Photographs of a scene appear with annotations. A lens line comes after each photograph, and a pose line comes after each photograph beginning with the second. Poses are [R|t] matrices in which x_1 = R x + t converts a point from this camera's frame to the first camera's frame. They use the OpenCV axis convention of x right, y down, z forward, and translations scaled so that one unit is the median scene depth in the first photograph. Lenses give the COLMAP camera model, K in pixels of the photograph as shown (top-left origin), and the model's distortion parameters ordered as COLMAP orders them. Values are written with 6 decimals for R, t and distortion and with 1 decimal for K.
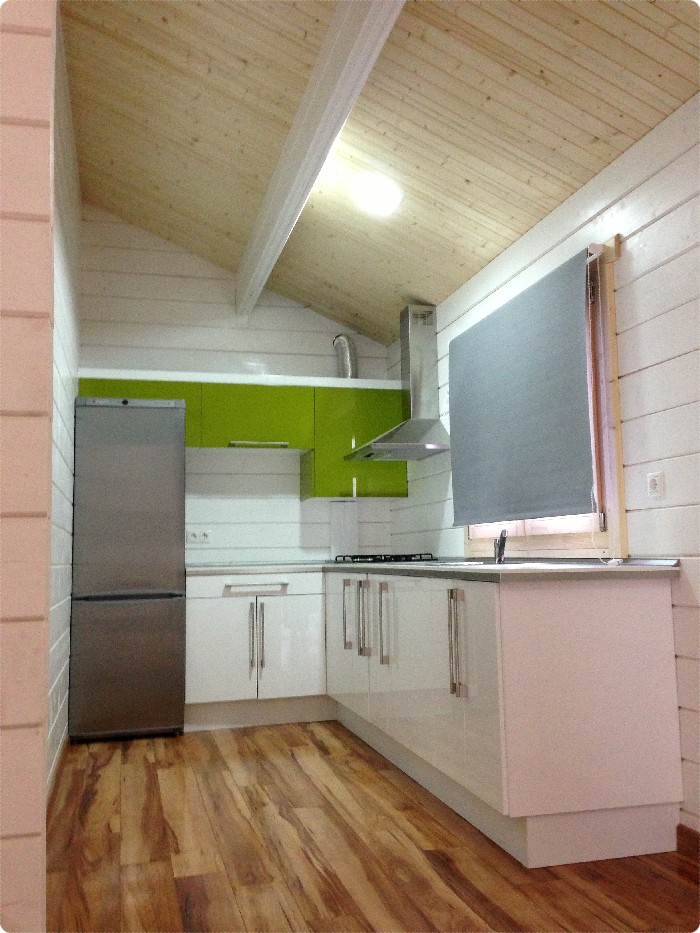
lens RADIAL K [[862.2, 0, 350.0], [0, 862.2, 466.5], [0, 0, 1]] dist [0.114459, -0.144236]
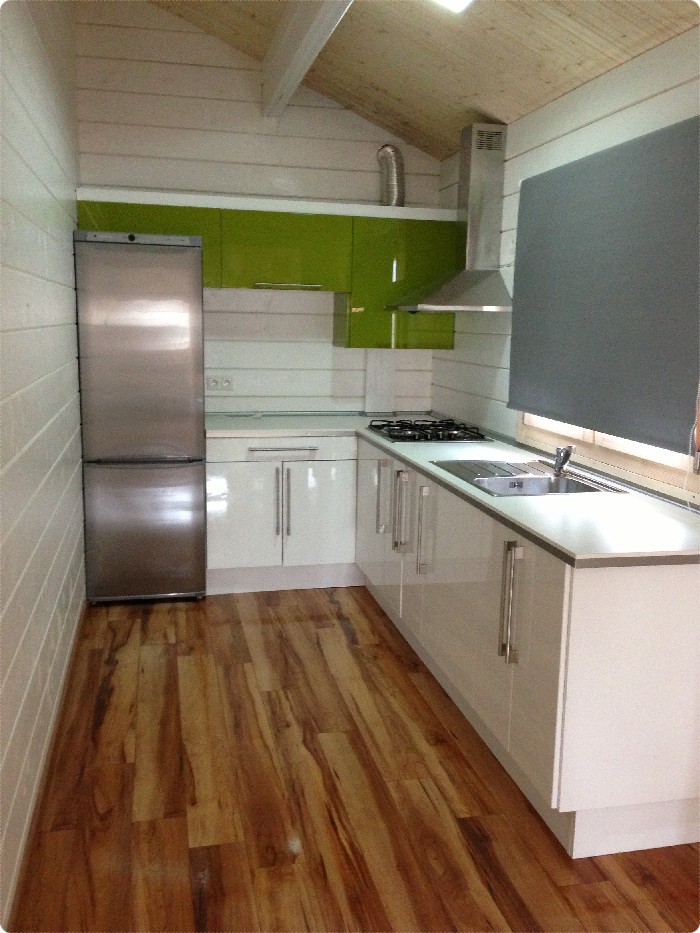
lens RADIAL K [[862.2, 0, 350.0], [0, 862.2, 466.5], [0, 0, 1]] dist [0.114459, -0.144236]
pose [[0.998717, 0.042975, -0.026794, -0.014625], [-0.034109, 0.961871, 0.271367, -0.117776], [0.037435, -0.270105, 0.962103, 0.146821]]
